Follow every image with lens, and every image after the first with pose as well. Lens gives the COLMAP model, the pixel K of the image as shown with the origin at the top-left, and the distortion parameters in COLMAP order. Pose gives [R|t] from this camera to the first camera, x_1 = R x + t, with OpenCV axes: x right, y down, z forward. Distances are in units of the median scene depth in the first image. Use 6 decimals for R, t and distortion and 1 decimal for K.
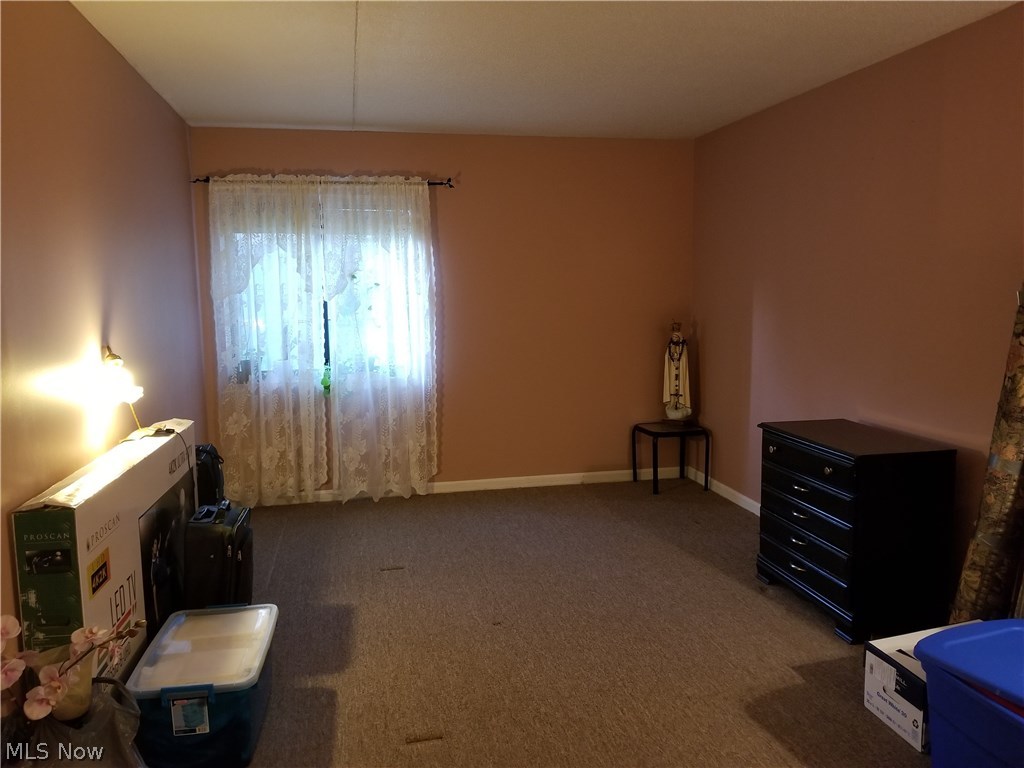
lens RADIAL K [[808.6, 0, 509.5], [0, 808.6, 383.3], [0, 0, 1]] dist [0.066627, -0.096810]
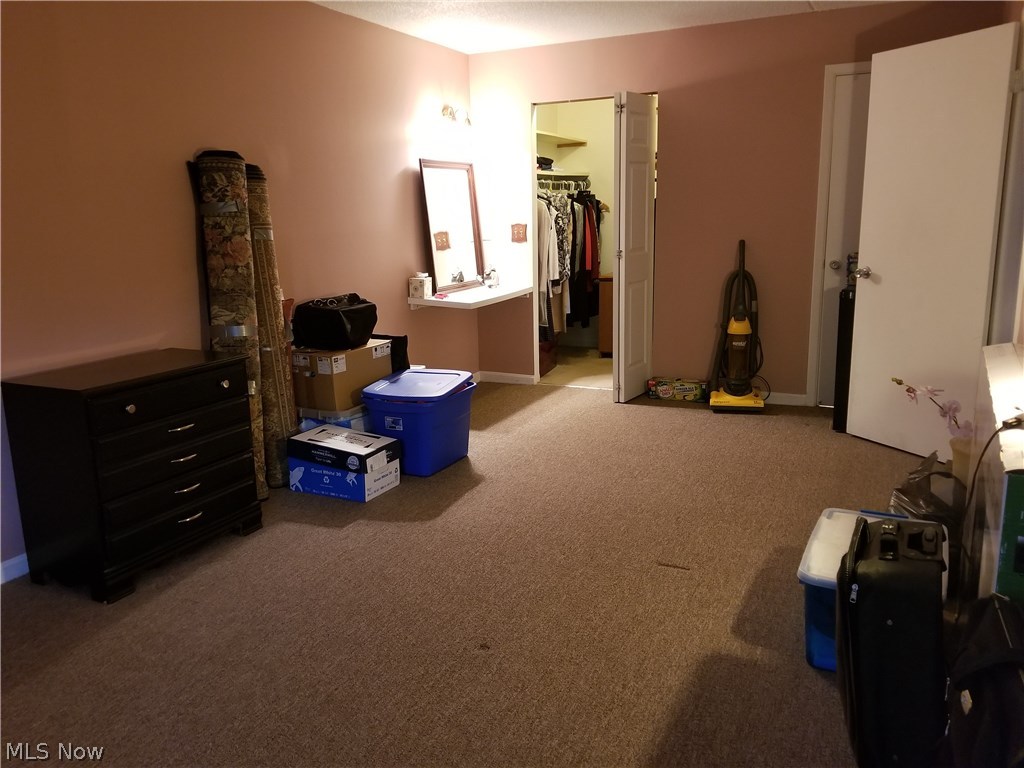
lens RADIAL K [[808.6, 0, 507.5], [0, 808.6, 383.5], [0, 0, 1]] dist [0.066627, -0.096810]
pose [[-0.799961, -0.092243, 0.592919, -0.548656], [0.107920, 0.949884, 0.293383, -0.169770], [-0.590267, 0.298683, -0.749915, 1.831444]]
